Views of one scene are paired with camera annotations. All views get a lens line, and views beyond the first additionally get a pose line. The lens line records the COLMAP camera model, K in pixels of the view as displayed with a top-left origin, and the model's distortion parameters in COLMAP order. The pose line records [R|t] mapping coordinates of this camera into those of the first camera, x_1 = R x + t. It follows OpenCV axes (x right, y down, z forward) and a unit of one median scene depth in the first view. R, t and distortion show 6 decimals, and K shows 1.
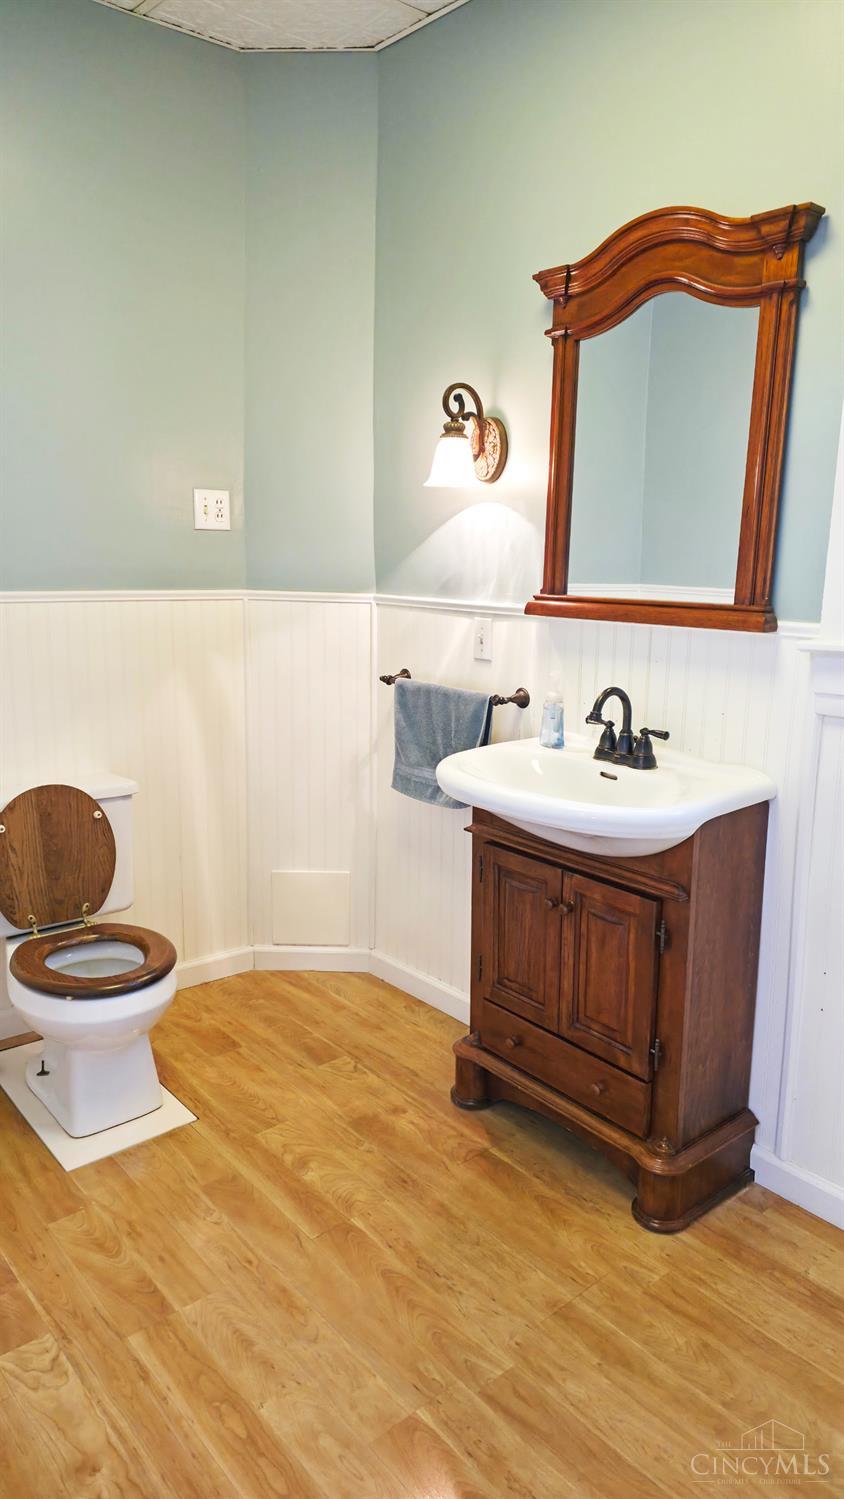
lens RADIAL K [[990.2, 0, 422.0], [0, 990.2, 749.5], [0, 0, 1]] dist [0.081503, -0.098649]
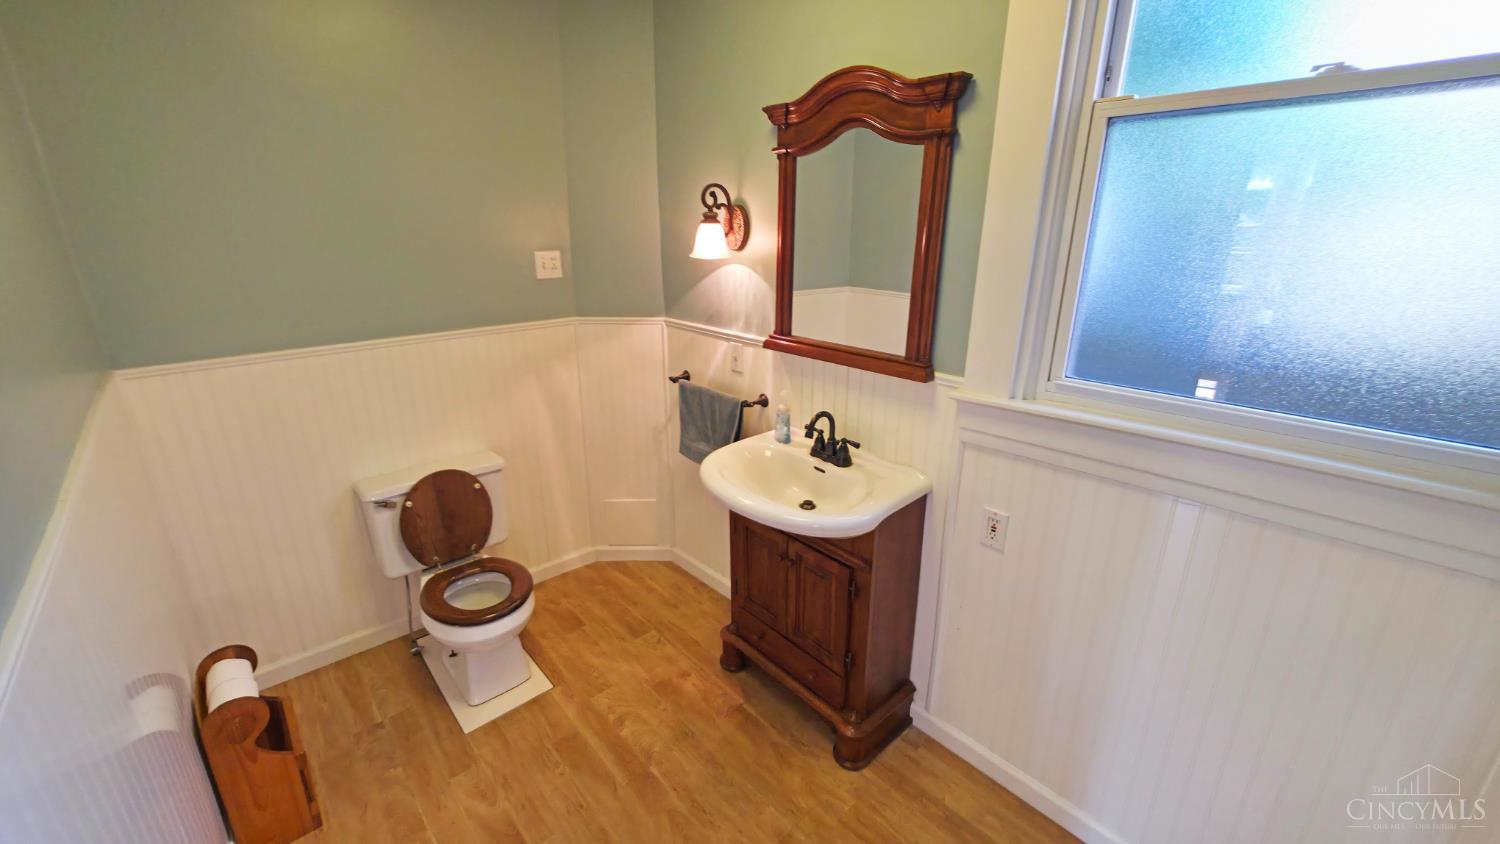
lens RADIAL K [[607.6, 0, 736.6], [0, 607.6, 419.2], [0, 0, 1]] dist [-0.000431, 0.000104]
pose [[0.999591, -0.022596, 0.017557, 0.052827], [0.020345, 0.992658, 0.119235, -0.154421], [-0.020122, -0.118829, 0.992711, 0.129473]]
